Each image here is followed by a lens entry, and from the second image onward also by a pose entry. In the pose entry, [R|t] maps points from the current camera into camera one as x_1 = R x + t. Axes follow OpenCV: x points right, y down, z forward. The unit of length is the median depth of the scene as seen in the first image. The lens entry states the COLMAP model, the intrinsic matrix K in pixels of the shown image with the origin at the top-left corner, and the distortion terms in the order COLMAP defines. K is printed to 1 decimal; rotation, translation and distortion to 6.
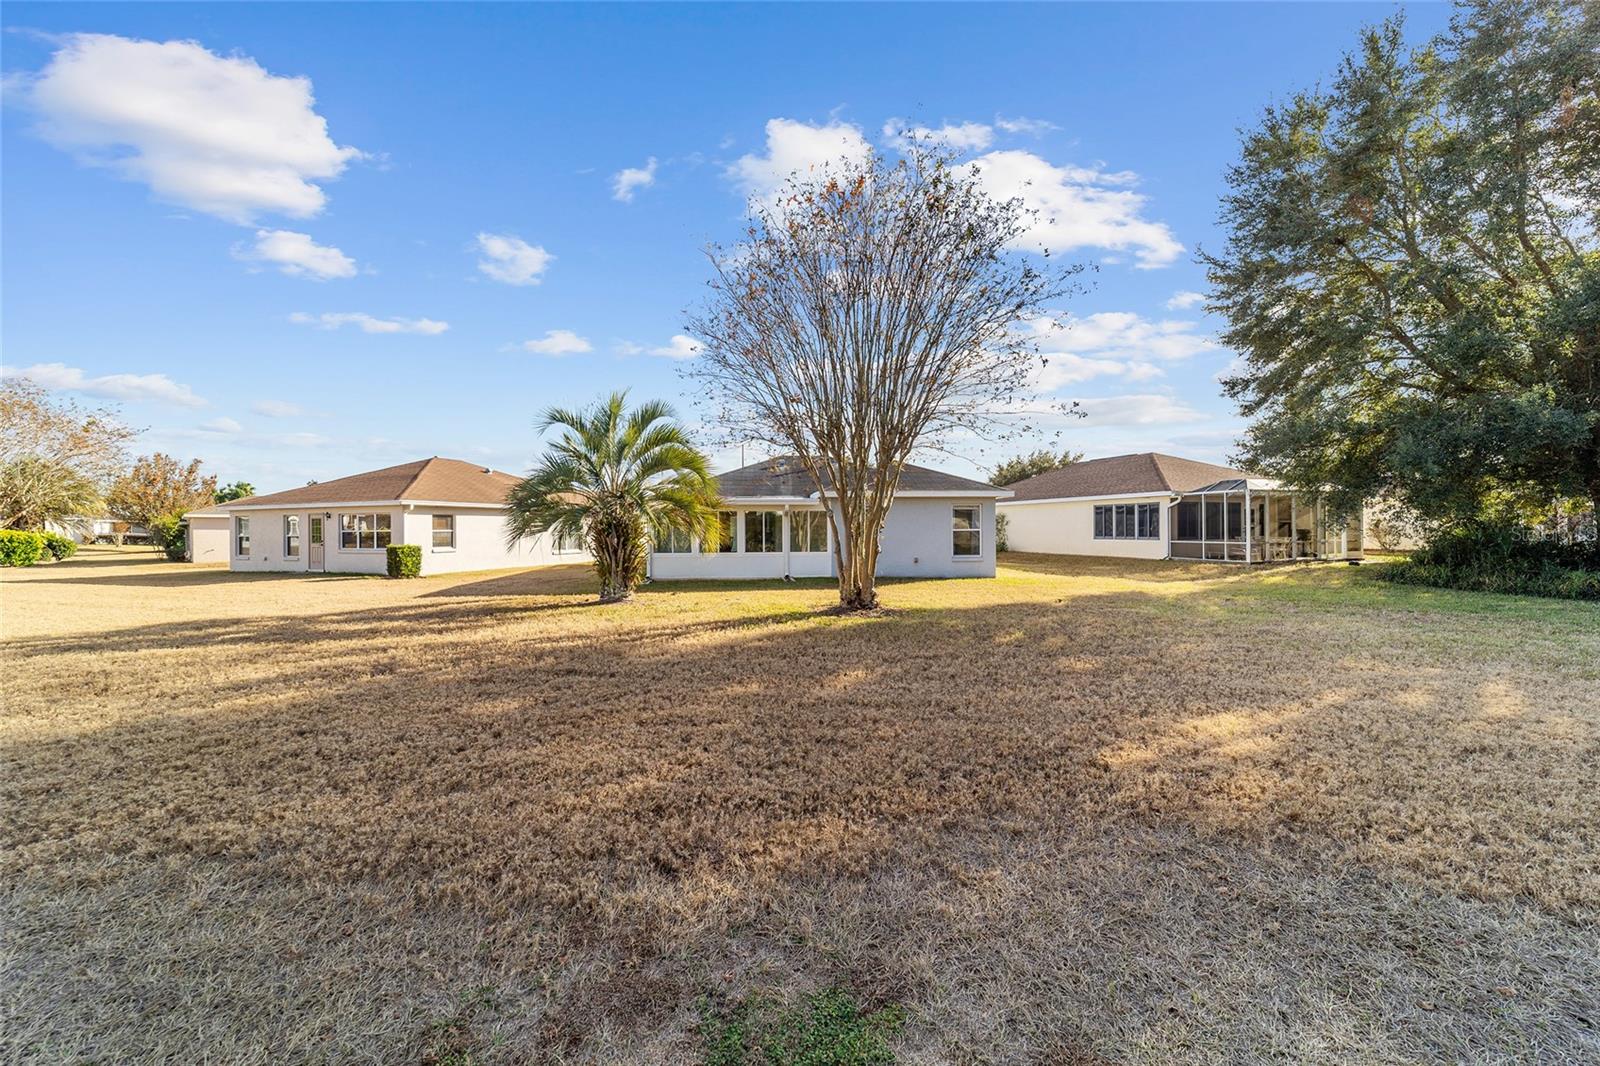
lens RADIAL K [[619.9, 0, 791.9], [0, 619.9, 529.9], [0, 0, 1]] dist [0.000529, 0.000320]
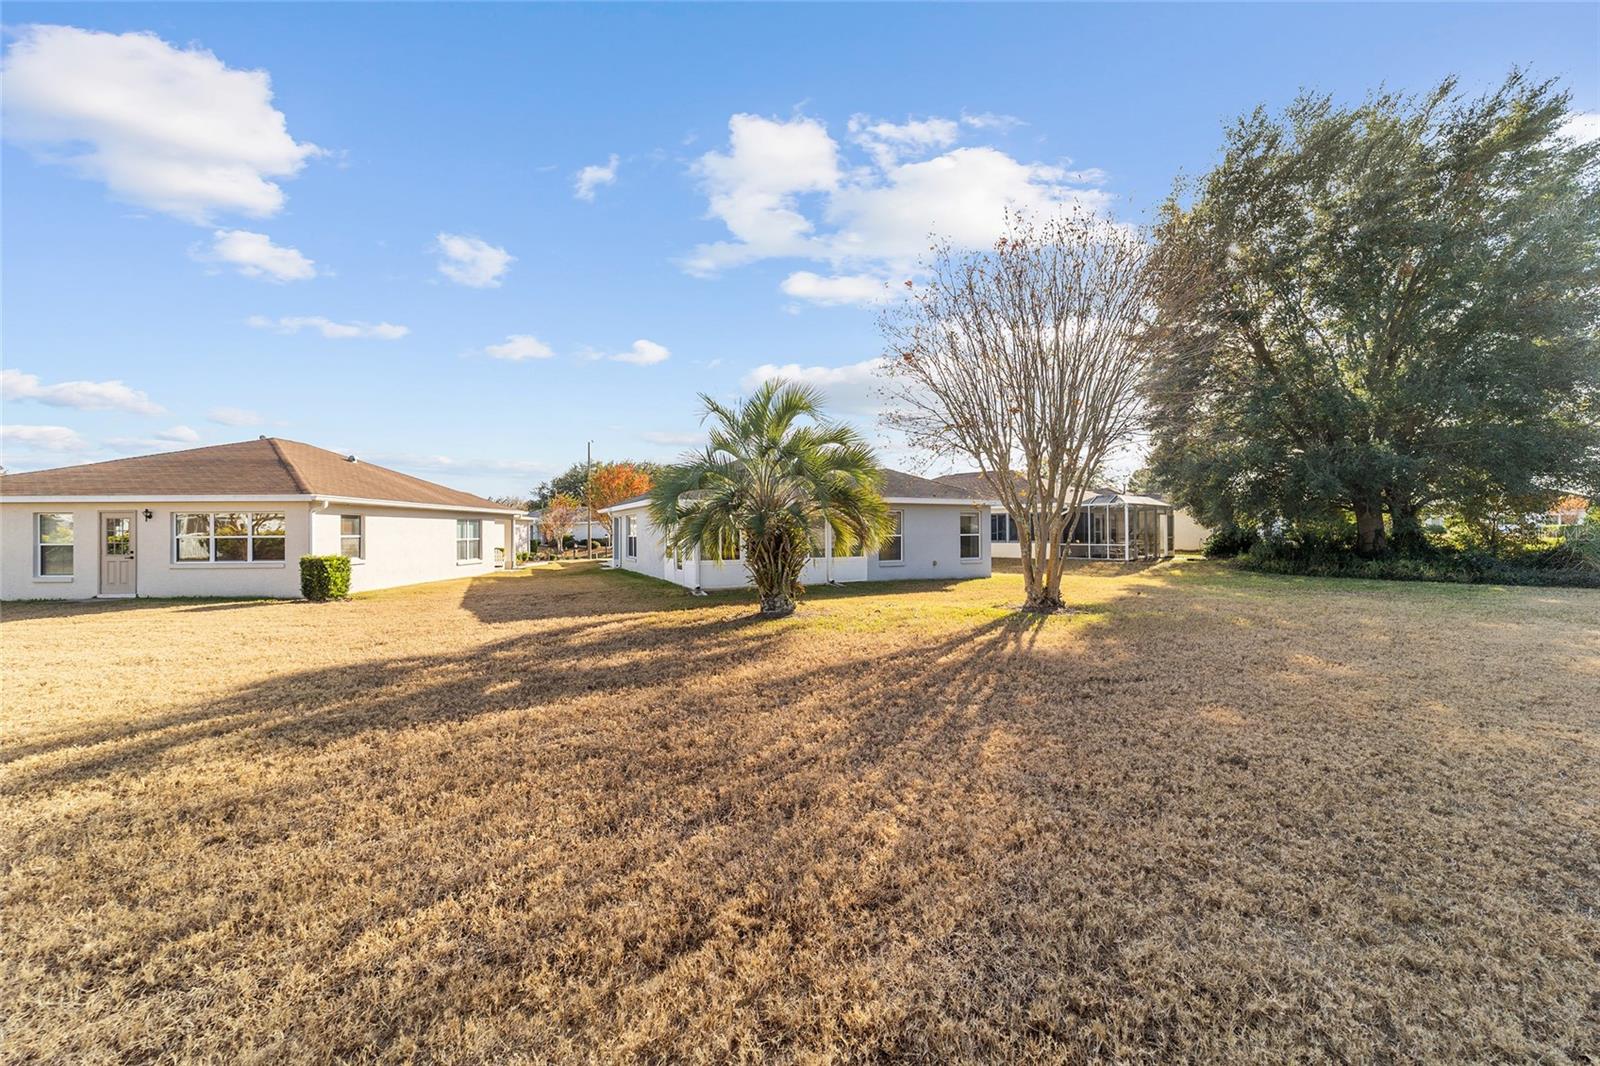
lens RADIAL K [[608.9, 0, 797.5], [0, 608.9, 528.9], [0, 0, 1]] dist [-0.002399, 0.000595]
pose [[0.910165, 0.004074, 0.414225, -0.407587], [-0.000558, 0.999963, -0.008608, -0.001842], [-0.414245, 0.007603, 0.910134, 0.106142]]
